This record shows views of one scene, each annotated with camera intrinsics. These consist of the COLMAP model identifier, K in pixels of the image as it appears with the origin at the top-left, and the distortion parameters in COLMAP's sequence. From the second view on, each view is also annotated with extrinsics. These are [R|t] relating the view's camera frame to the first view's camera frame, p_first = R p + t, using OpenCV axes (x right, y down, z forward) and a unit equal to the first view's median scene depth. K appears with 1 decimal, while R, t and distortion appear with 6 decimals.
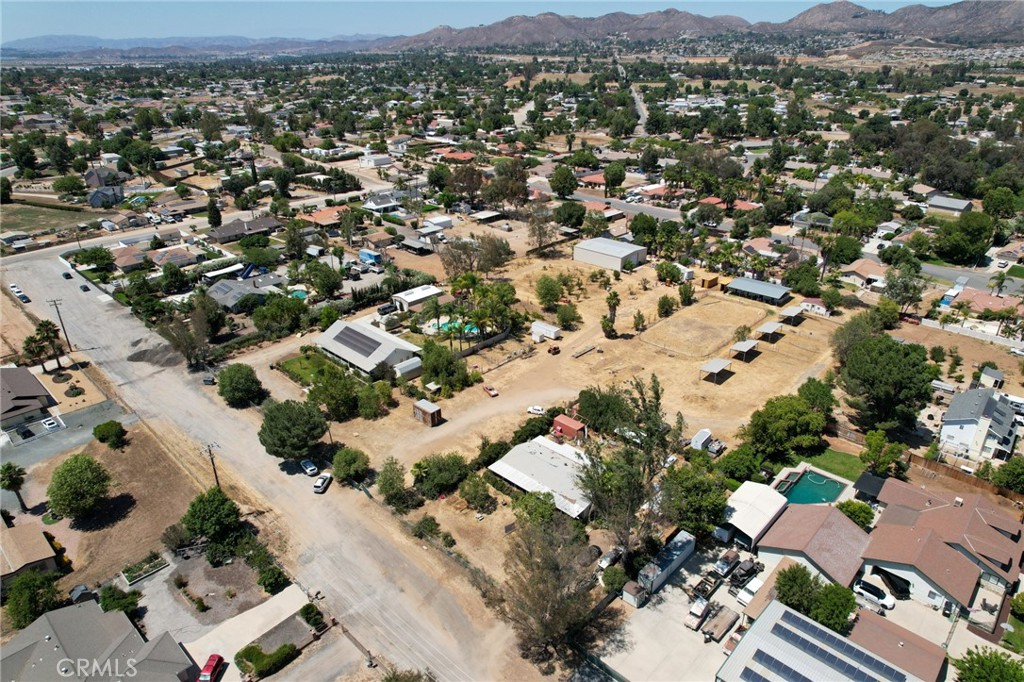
lens RADIAL K [[650.7, 0, 517.0], [0, 650.7, 343.2], [0, 0, 1]] dist [-0.076371, 0.068054]
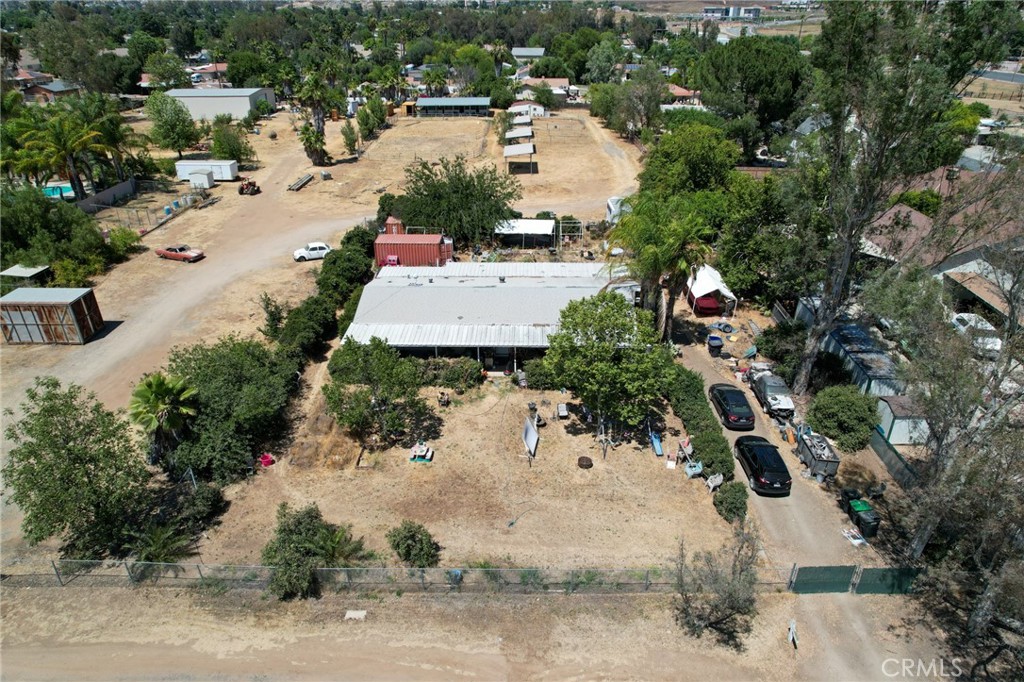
lens RADIAL K [[650.7, 0, 517.0], [0, 650.7, 343.2], [0, 0, 1]] dist [-0.076371, 0.068054]
pose [[0.736087, -0.311552, 0.600925, -0.168469], [0.288891, 0.947459, 0.137345, 0.151171], [-0.612142, 0.072504, 0.787417, 0.578599]]
